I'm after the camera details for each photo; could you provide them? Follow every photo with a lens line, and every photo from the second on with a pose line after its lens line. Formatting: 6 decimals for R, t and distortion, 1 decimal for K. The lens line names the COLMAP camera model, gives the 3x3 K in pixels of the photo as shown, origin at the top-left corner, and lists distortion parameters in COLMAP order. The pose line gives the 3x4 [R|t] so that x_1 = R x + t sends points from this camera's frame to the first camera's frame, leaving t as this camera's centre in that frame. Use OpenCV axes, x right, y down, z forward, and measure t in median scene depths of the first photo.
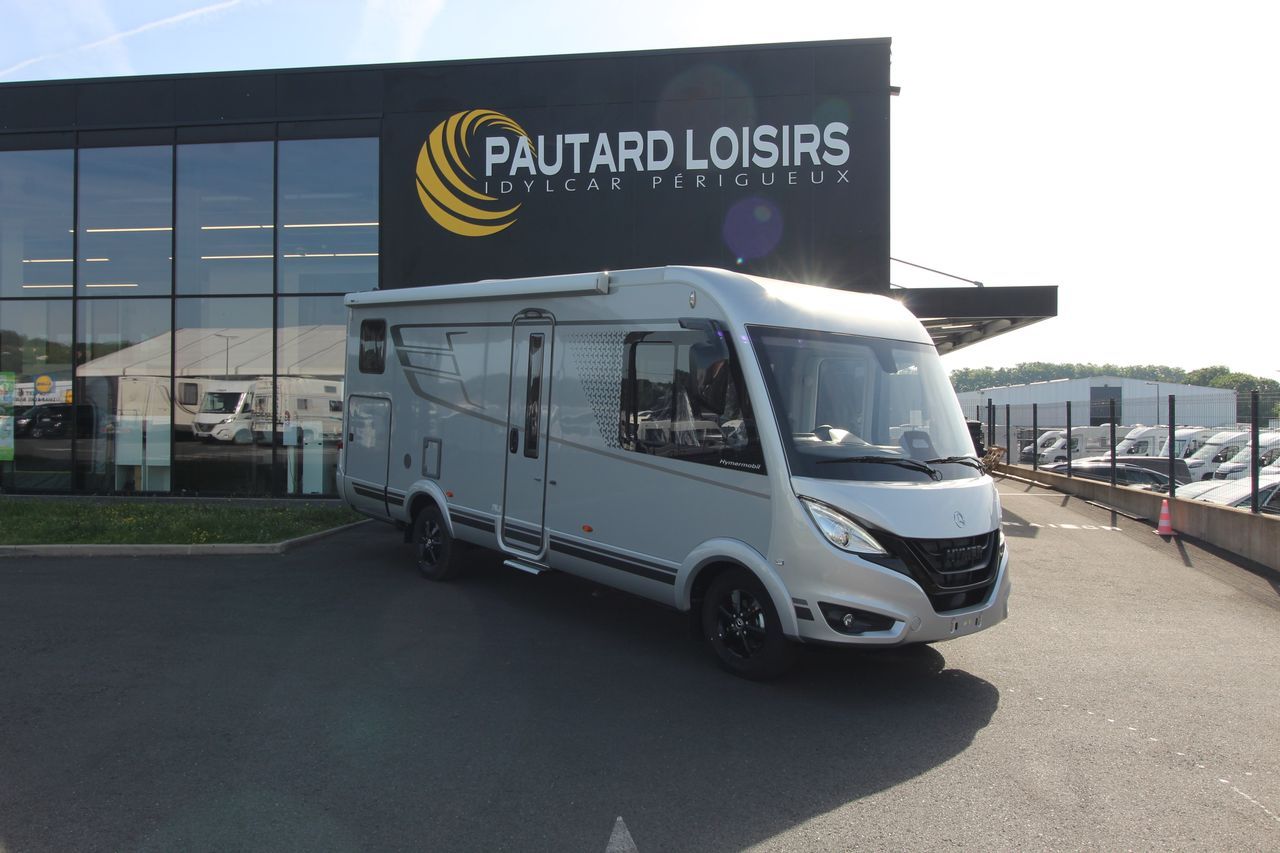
lens RADIAL K [[1006.9, 0, 640.0], [0, 1006.9, 426.5], [0, 0, 1]] dist [0.006980, 0.006390]
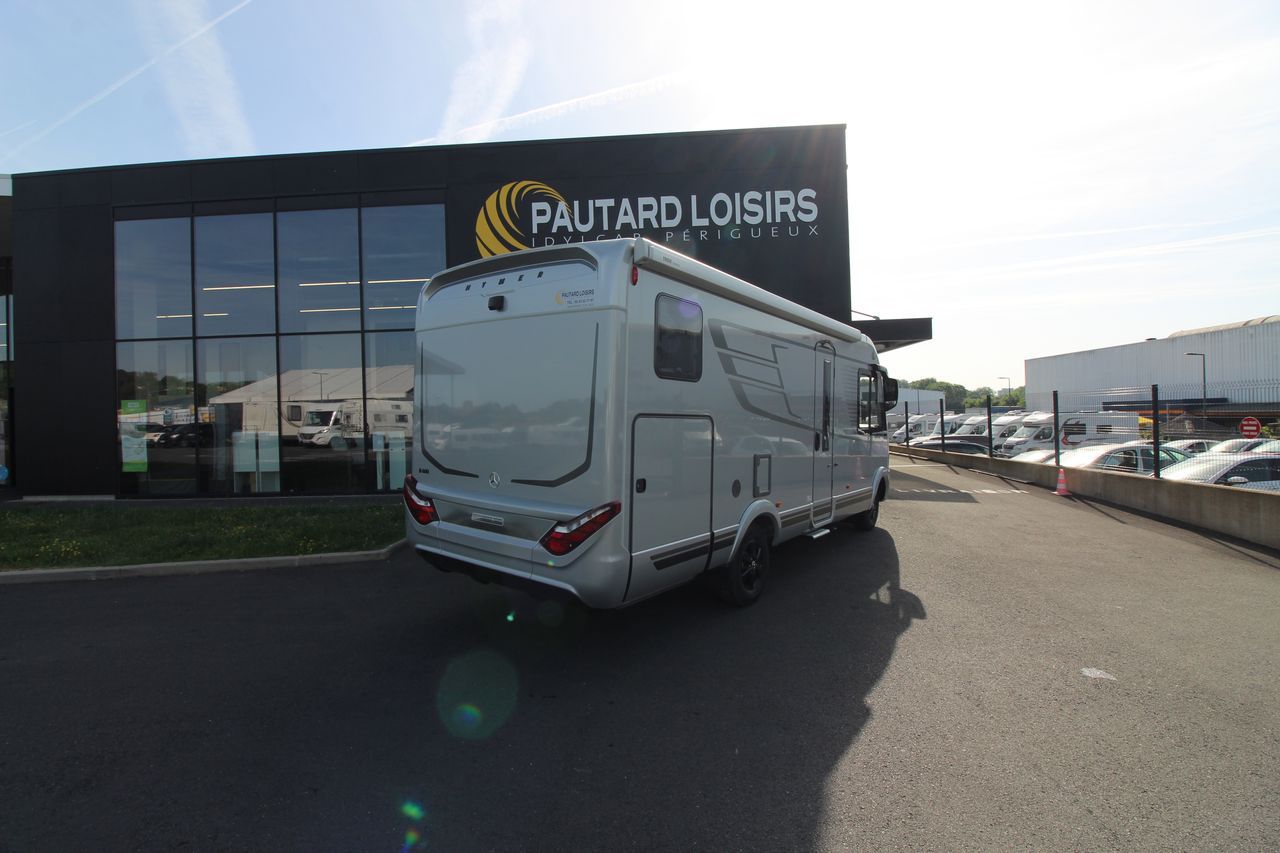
lens RADIAL K [[607.5, 0, 640.0], [0, 607.5, 426.5], [0, 0, 1]] dist [-0.001359, -0.000457]
pose [[0.995001, -0.033437, 0.094097, -0.099289], [0.032965, 0.999435, 0.006567, -0.007054], [-0.094263, -0.003432, 0.995541, 0.229257]]
